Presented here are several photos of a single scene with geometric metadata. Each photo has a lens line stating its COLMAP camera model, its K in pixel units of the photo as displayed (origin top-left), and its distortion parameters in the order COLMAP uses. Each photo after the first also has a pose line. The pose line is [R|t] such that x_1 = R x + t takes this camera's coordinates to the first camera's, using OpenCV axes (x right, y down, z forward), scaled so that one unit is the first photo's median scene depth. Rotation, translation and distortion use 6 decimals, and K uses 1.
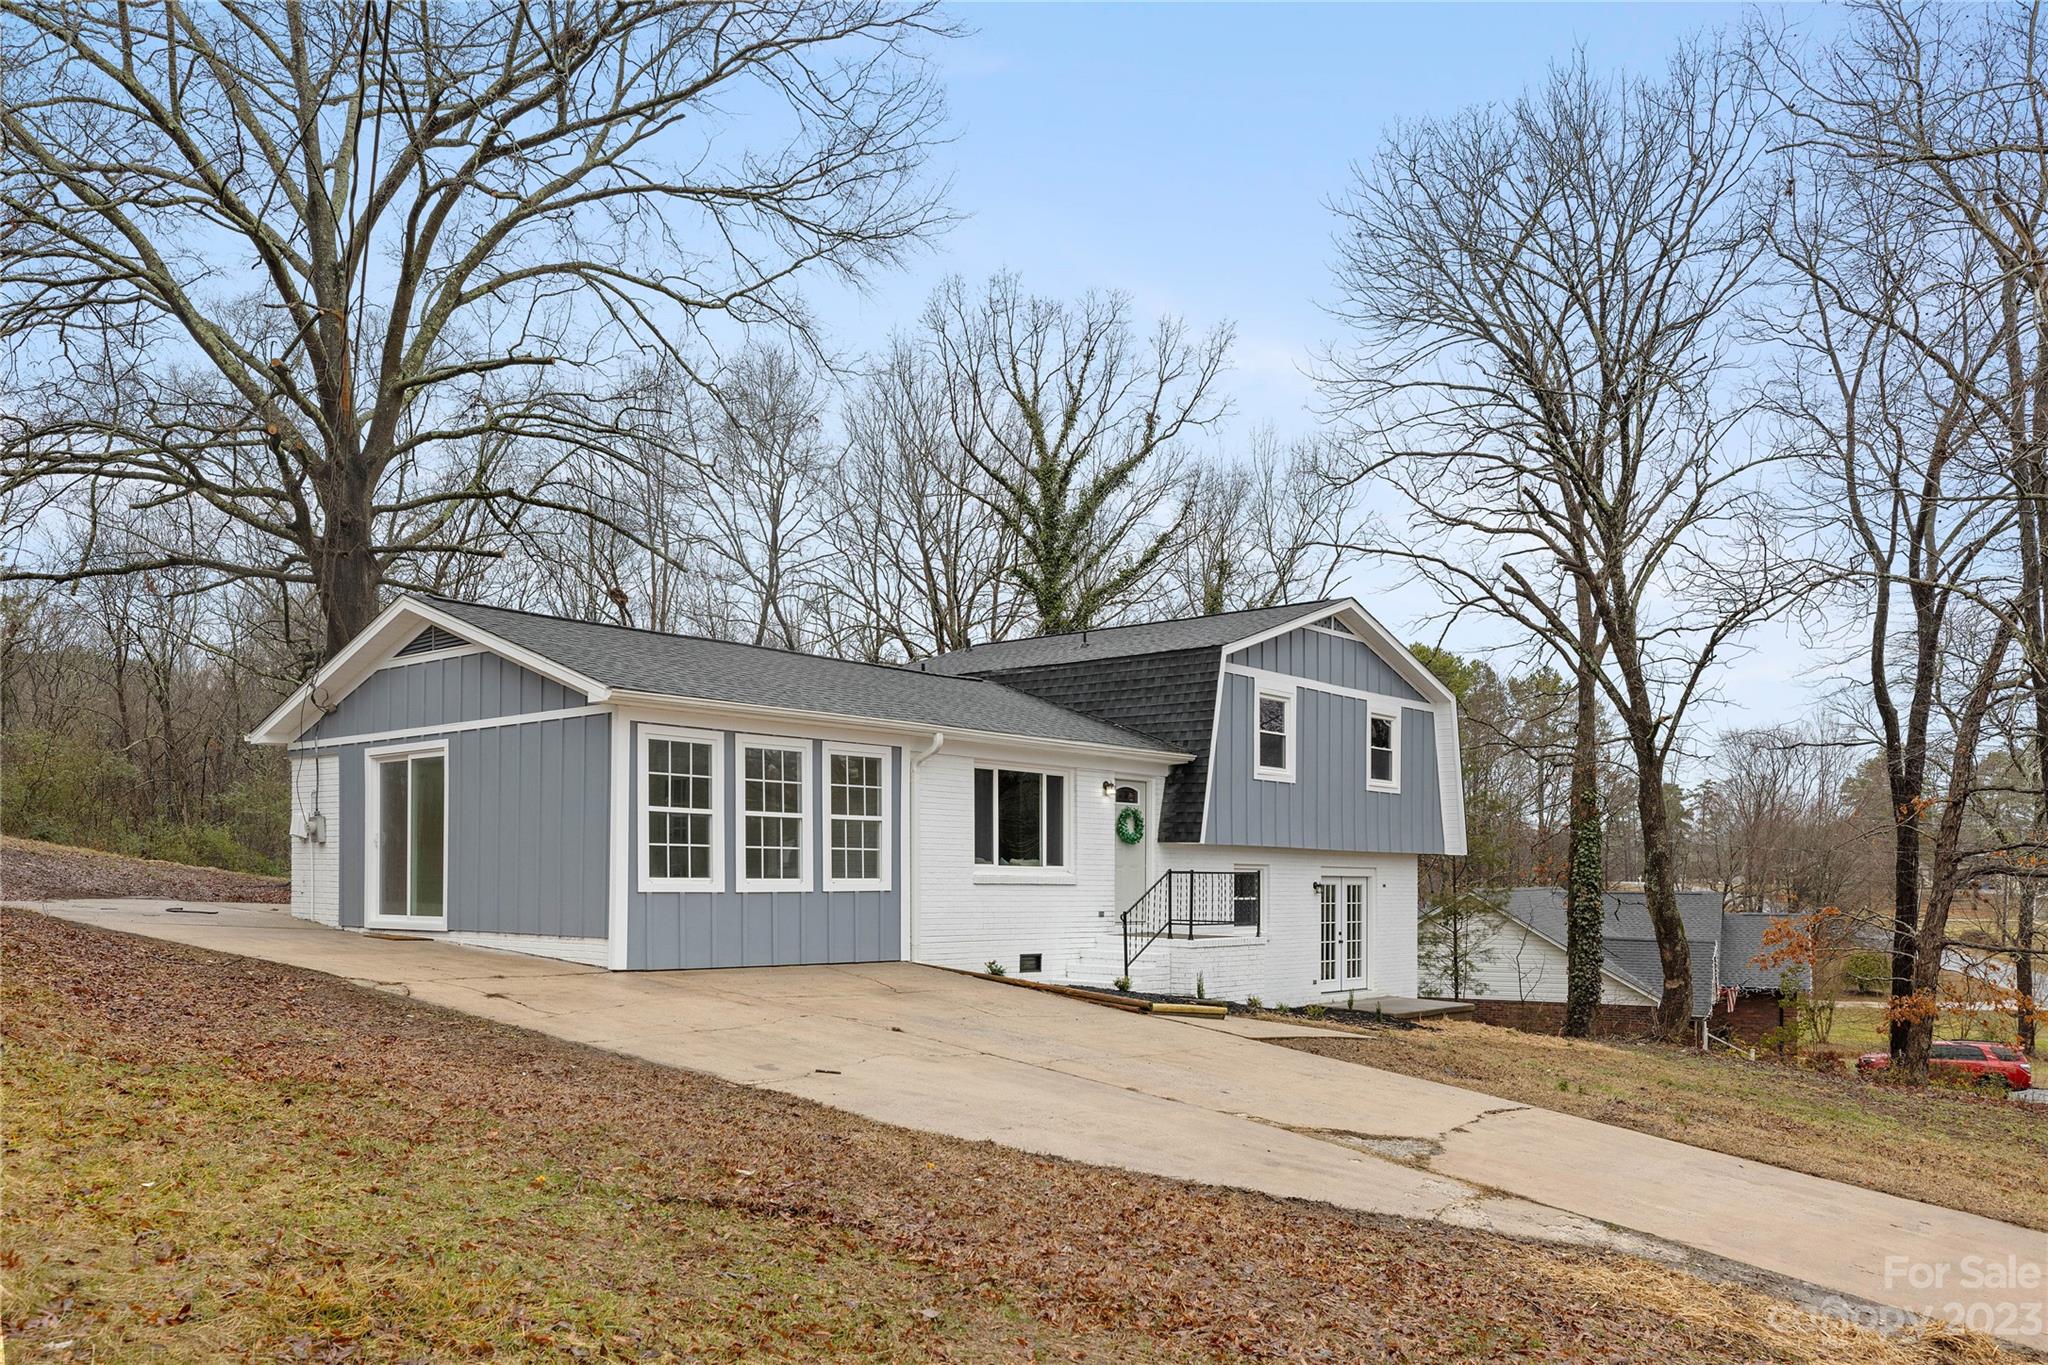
lens RADIAL K [[1497.3, 0, 1024.0], [0, 1497.3, 682.5], [0, 0, 1]] dist [-0.001257, -0.000168]
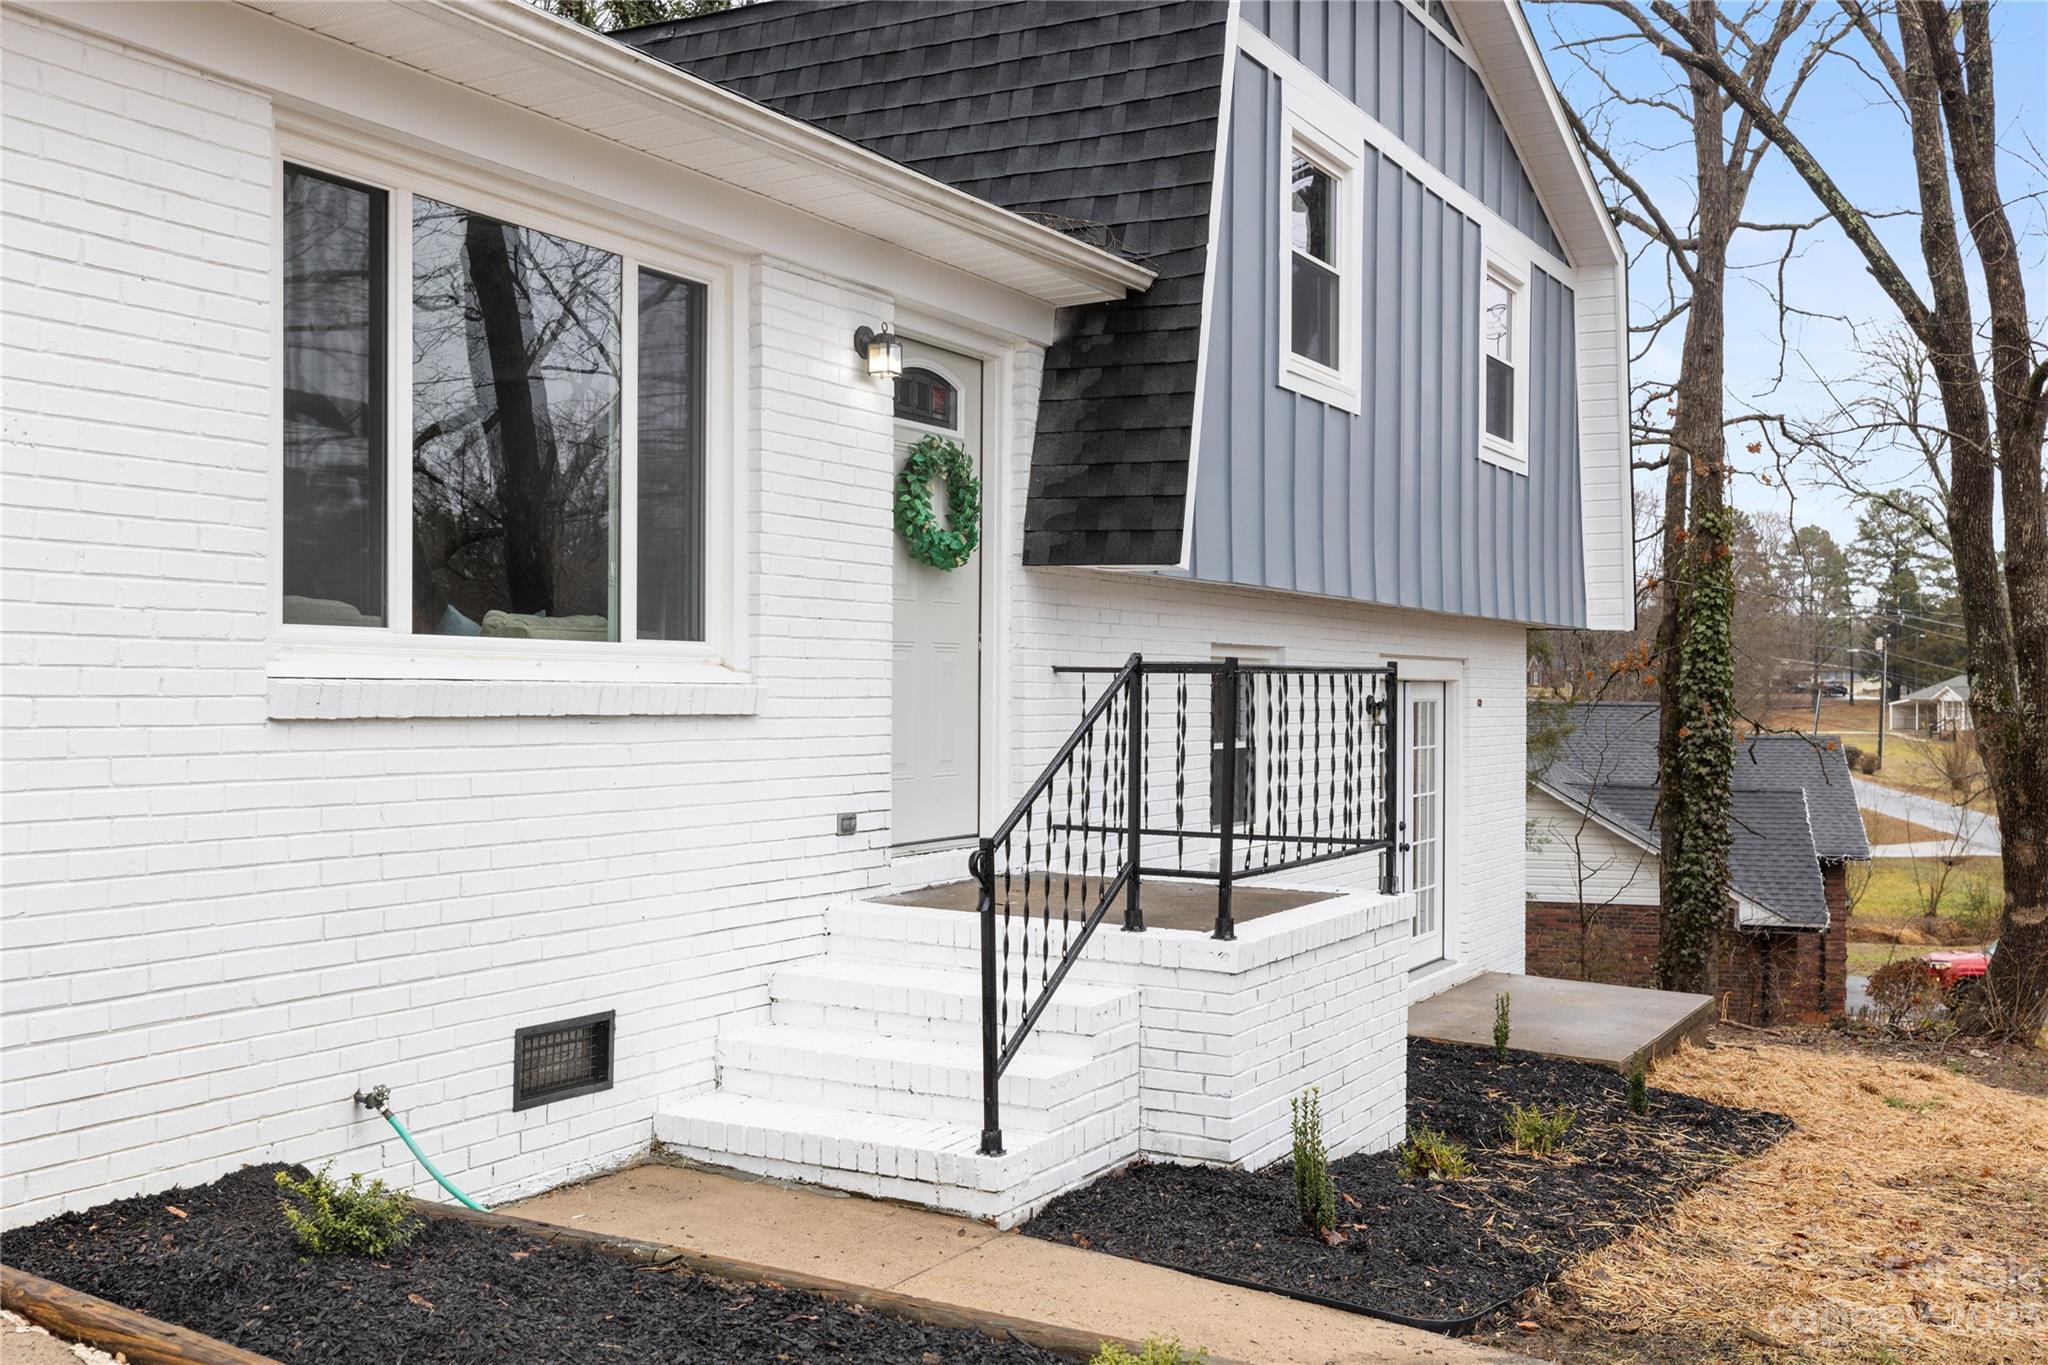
lens RADIAL K [[2008.3, 0, 1024.0], [0, 2008.3, 682.5], [0, 0, 1]] dist [-0.002925, -0.001922]
pose [[0.976943, 0.003344, 0.213474, 0.006422], [-0.032006, 0.990872, 0.130948, 0.078844], [-0.211088, -0.134761, 0.968133, 0.624430]]
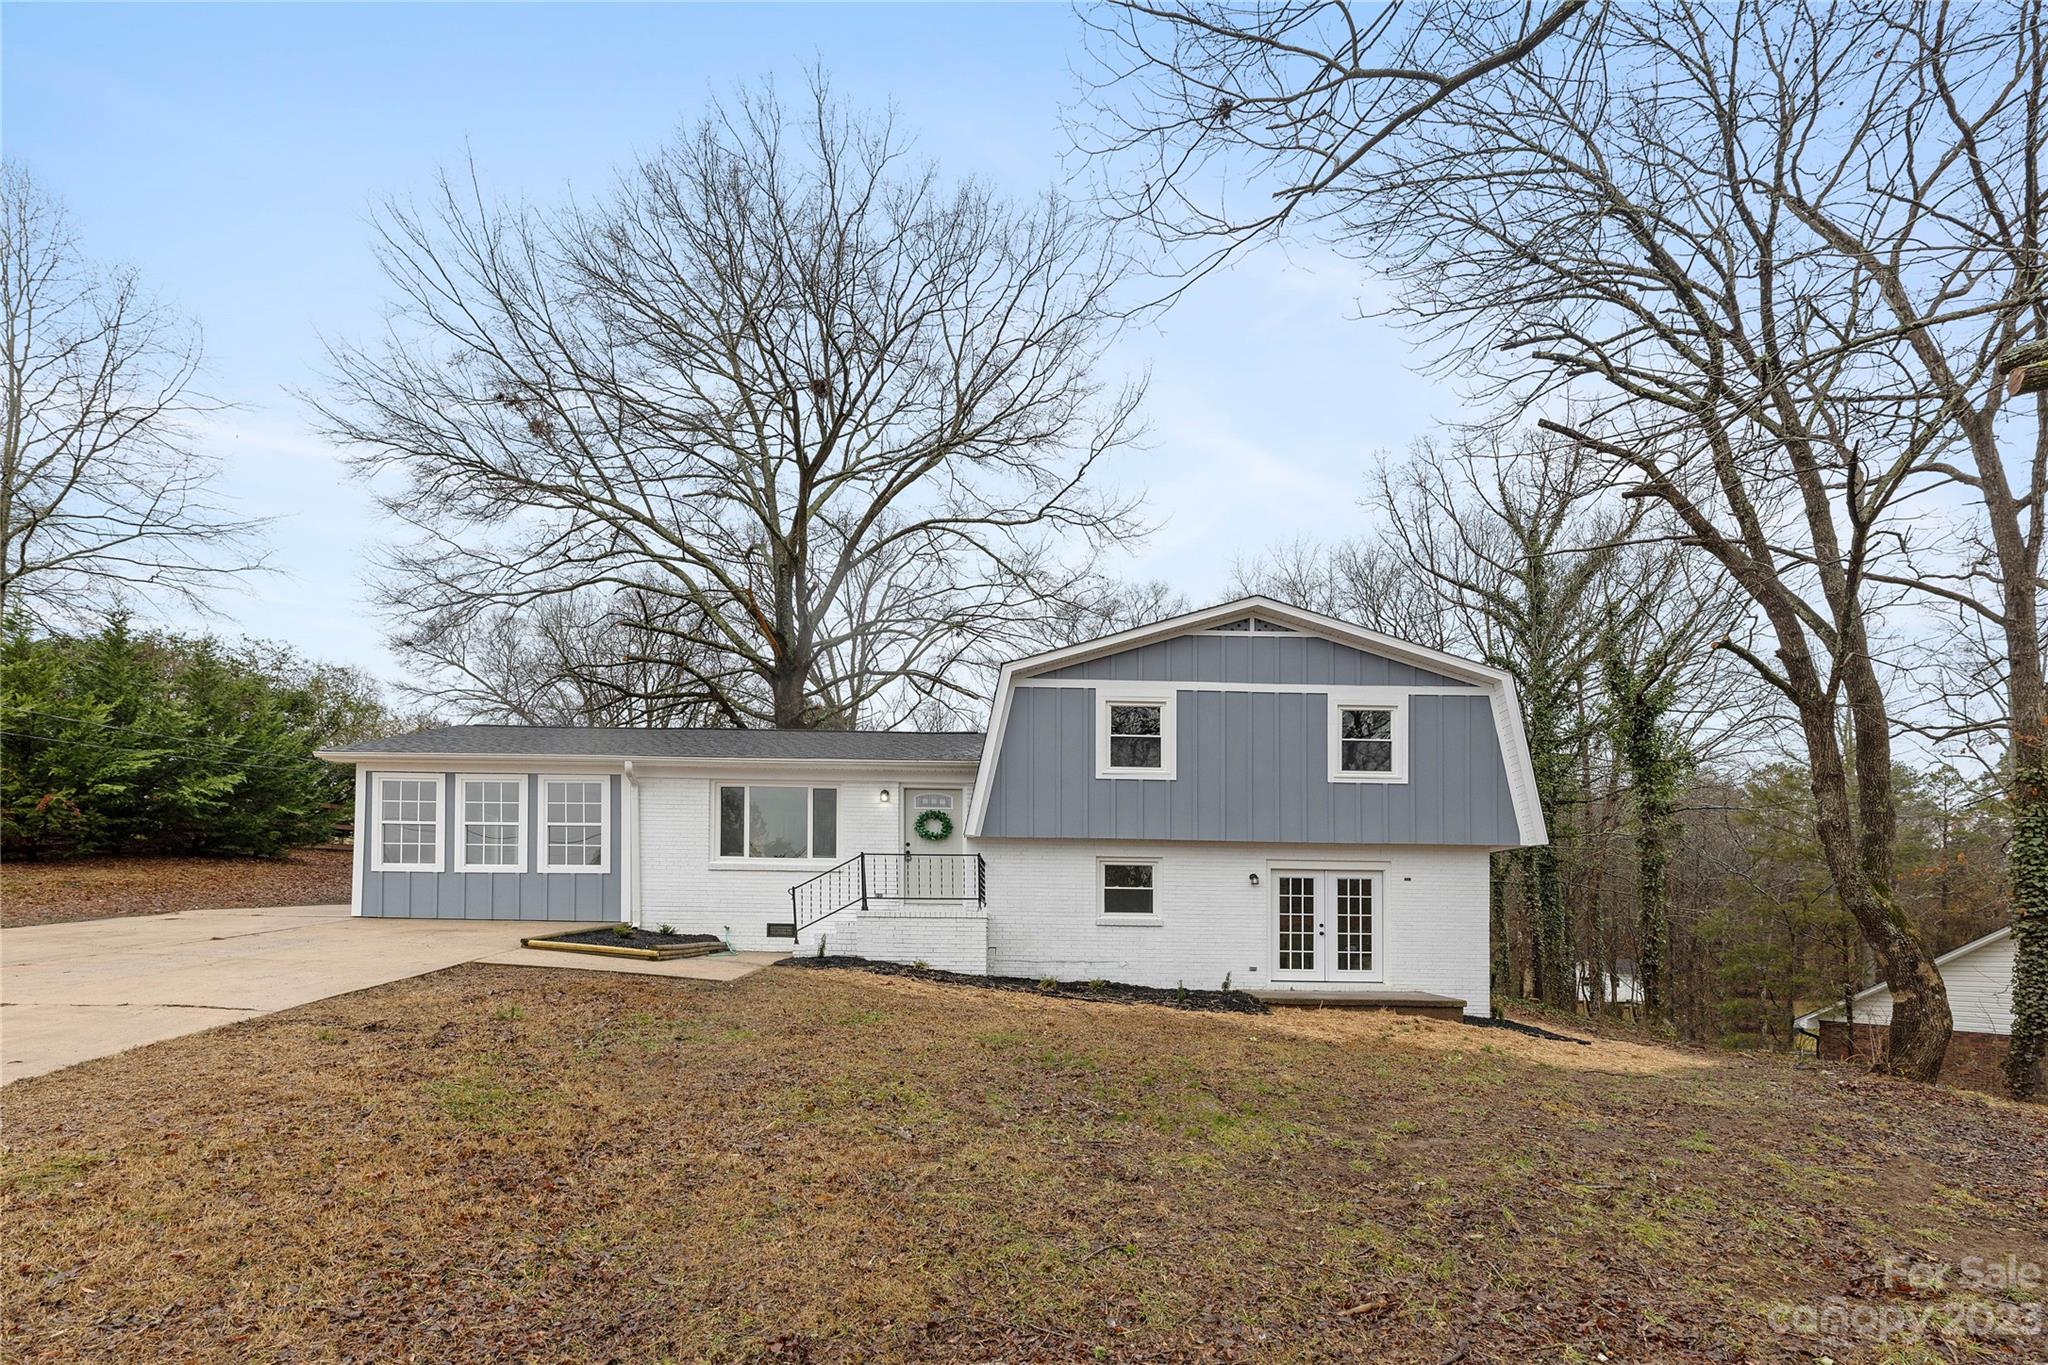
lens RADIAL K [[904.3, 0, 1024.0], [0, 904.3, 682.5], [0, 0, 1]] dist [0.000058, -0.000006]
pose [[0.673937, -0.204520, -0.709916, 0.684664], [0.096688, 0.977070, -0.189697, 0.131715], [0.732434, 0.059203, 0.678259, 0.550818]]
